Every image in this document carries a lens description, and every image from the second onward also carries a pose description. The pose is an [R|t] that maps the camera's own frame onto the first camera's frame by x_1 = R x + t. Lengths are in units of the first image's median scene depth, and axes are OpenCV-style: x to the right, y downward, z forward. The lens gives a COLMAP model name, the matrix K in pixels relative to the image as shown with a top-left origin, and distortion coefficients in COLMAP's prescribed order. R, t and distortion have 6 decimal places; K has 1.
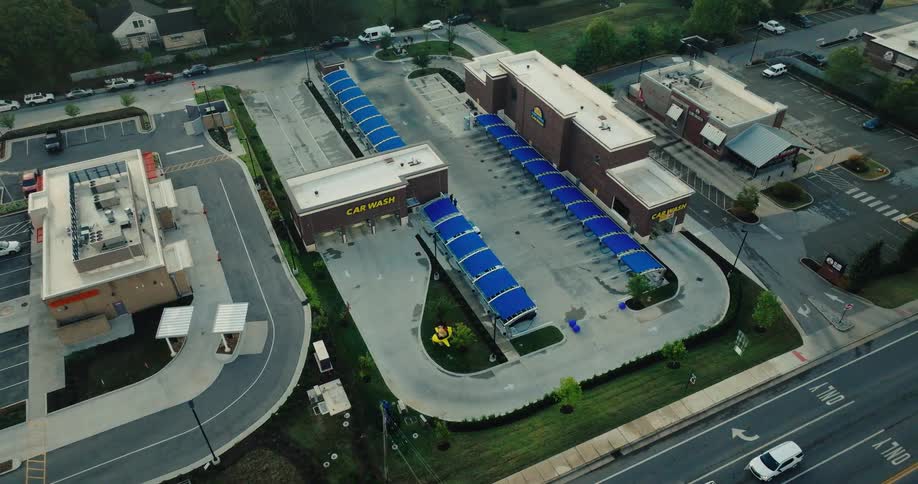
lens RADIAL K [[642.6, 0, 460.3], [0, 642.6, 238.0], [0, 0, 1]] dist [-0.002401, 0.015803]
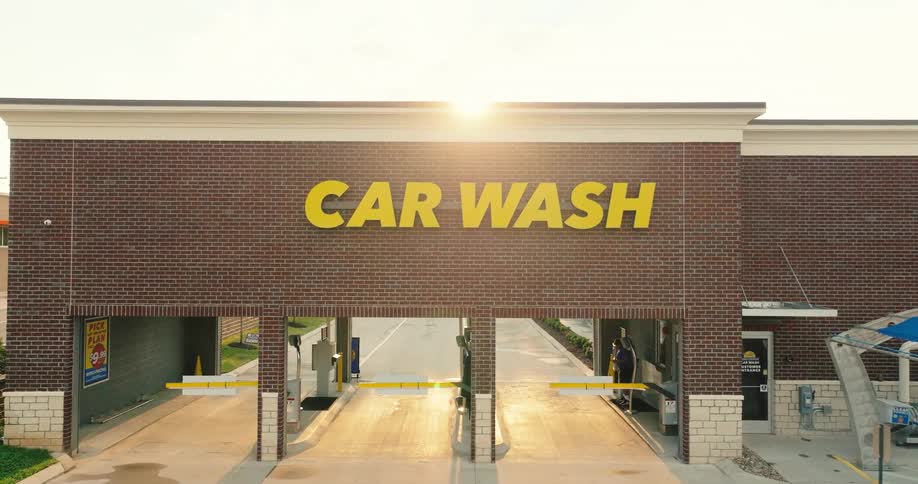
lens RADIAL K [[642.6, 0, 456.7], [0, 642.6, 244.0], [0, 0, 1]] dist [-0.002401, 0.015803]
pose [[0.894310, -0.001564, -0.447445, -0.073447], [-0.293468, 0.752819, -0.589186, 0.041964], [0.337767, 0.658226, 0.672794, 0.851484]]
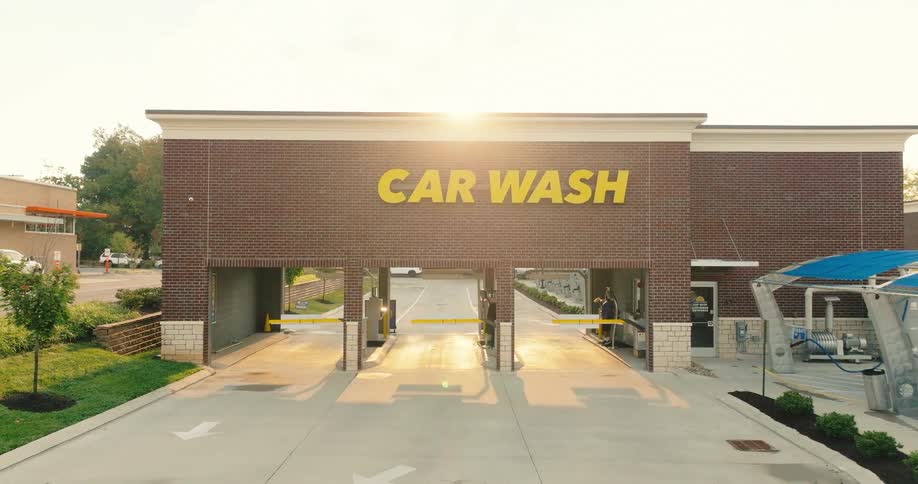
lens RADIAL K [[642.6, 0, 456.5], [0, 642.6, 242.5], [0, 0, 1]] dist [-0.002401, 0.015803]
pose [[0.899178, -0.002918, -0.437572, -0.059173], [-0.286168, 0.752578, -0.593072, 0.083658], [0.331038, 0.658497, 0.675867, 0.816784]]
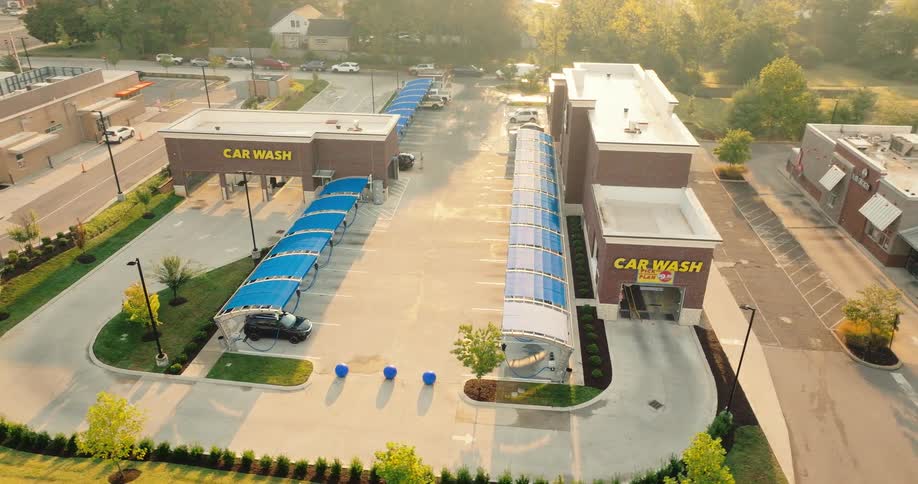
lens RADIAL K [[642.6, 0, 460.6], [0, 642.6, 245.1], [0, 0, 1]] dist [-0.002401, 0.015803]
pose [[0.847356, 0.243777, -0.471763, 0.398984], [-0.348078, 0.925909, -0.146747, 0.067403], [0.401036, 0.288558, 0.869428, 0.460171]]
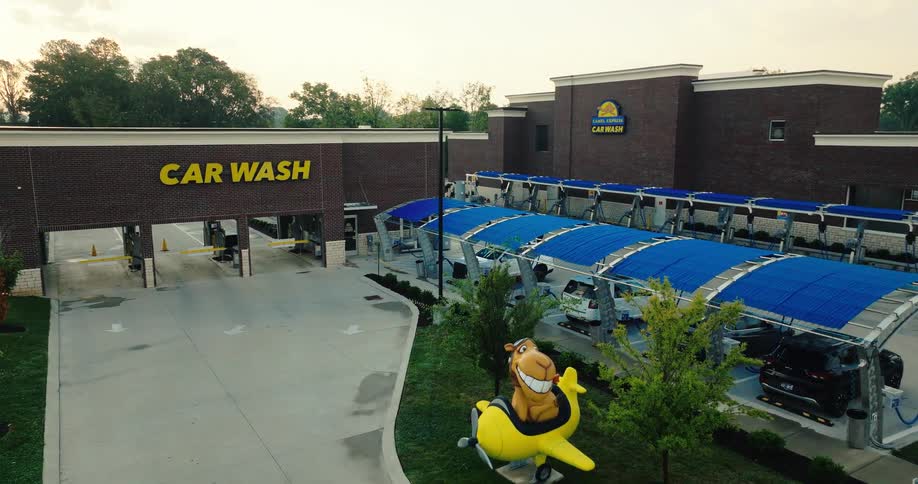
lens RADIAL K [[642.6, 0, 459.8], [0, 642.6, 241.6], [0, 0, 1]] dist [-0.002401, 0.015803]
pose [[0.995594, -0.011714, 0.093035, -0.049166], [0.056964, 0.863659, -0.500847, 0.155446], [-0.074484, 0.503940, 0.860521, 0.666072]]
